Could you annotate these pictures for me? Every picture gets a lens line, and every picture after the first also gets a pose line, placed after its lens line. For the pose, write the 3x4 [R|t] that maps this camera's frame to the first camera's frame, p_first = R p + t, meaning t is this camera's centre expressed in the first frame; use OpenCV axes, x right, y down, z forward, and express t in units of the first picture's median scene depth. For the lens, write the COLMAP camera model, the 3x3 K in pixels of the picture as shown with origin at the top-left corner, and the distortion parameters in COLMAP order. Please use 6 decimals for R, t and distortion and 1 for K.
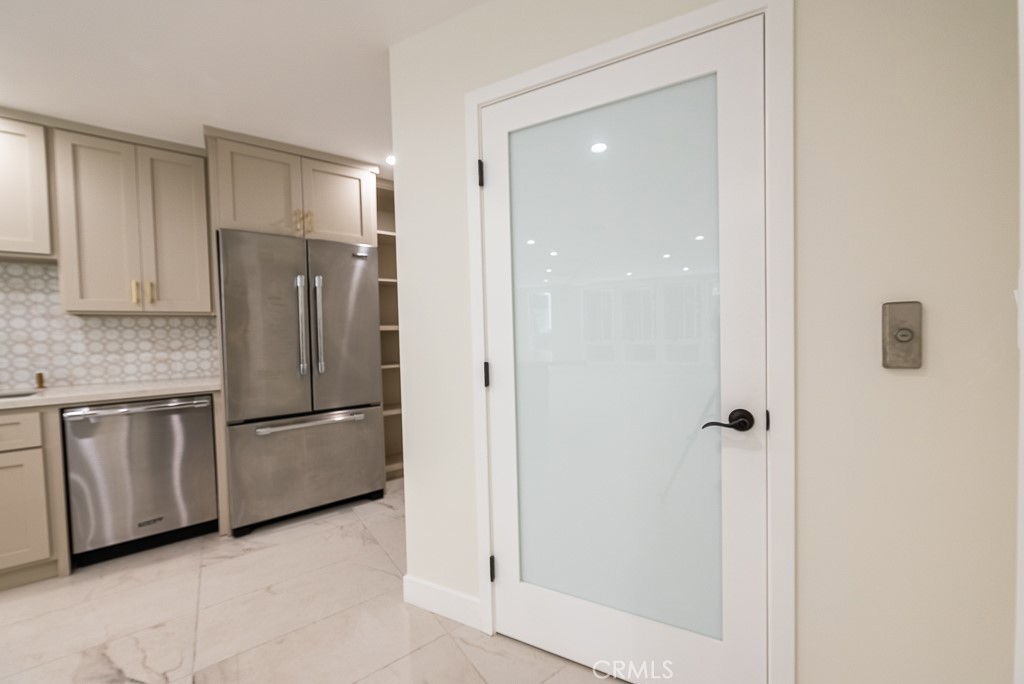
lens RADIAL K [[398.6, 0, 513.8], [0, 398.6, 343.5], [0, 0, 1]] dist [0.000371, 0.000170]
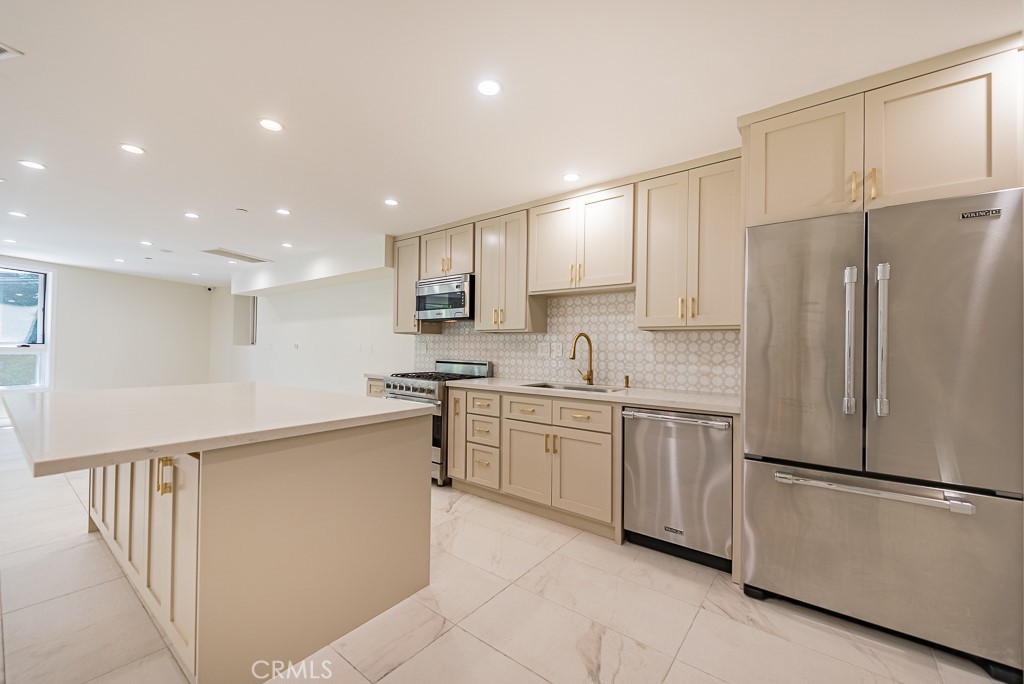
lens RADIAL K [[402.1, 0, 515.4], [0, 402.1, 343.5], [0, 0, 1]] dist [0.000814, -0.000265]
pose [[0.259830, 0.013698, -0.965557, -0.019961], [-0.050772, 0.998710, 0.000505, -0.011357], [0.964319, 0.048891, 0.260191, 0.285736]]
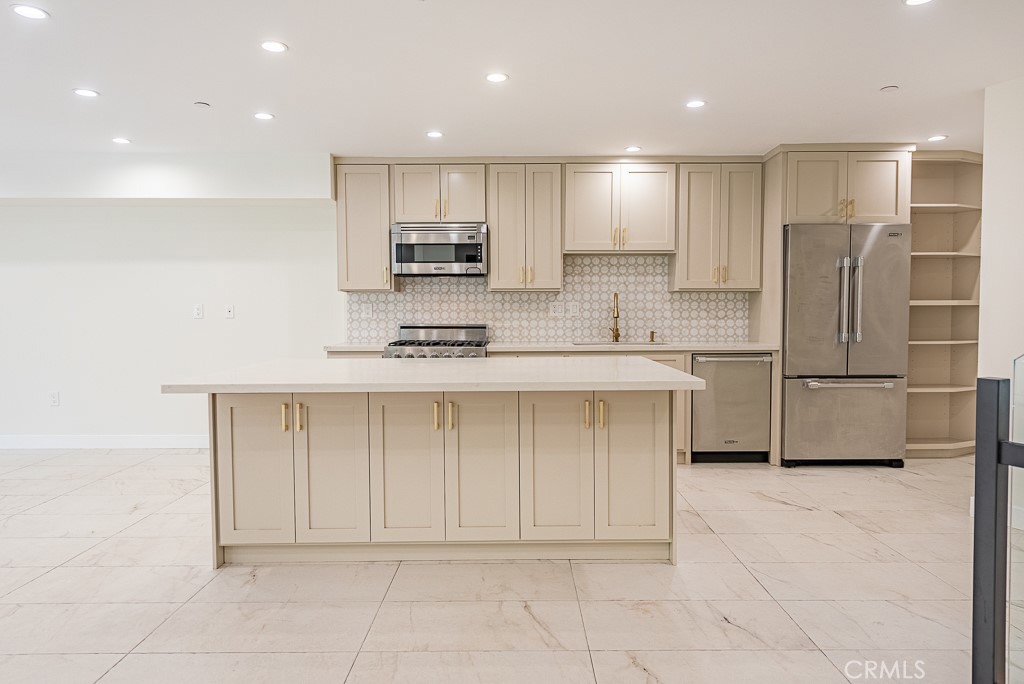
lens RADIAL K [[702.0, 0, 464.2], [0, 702.0, 341.5], [0, 0, 1]] dist [0.006406, 0.000484]
pose [[0.794095, 0.046797, -0.605990, -0.170050], [-0.034353, 0.998893, 0.032122, 0.050012], [0.606823, -0.004690, 0.794824, -1.356791]]
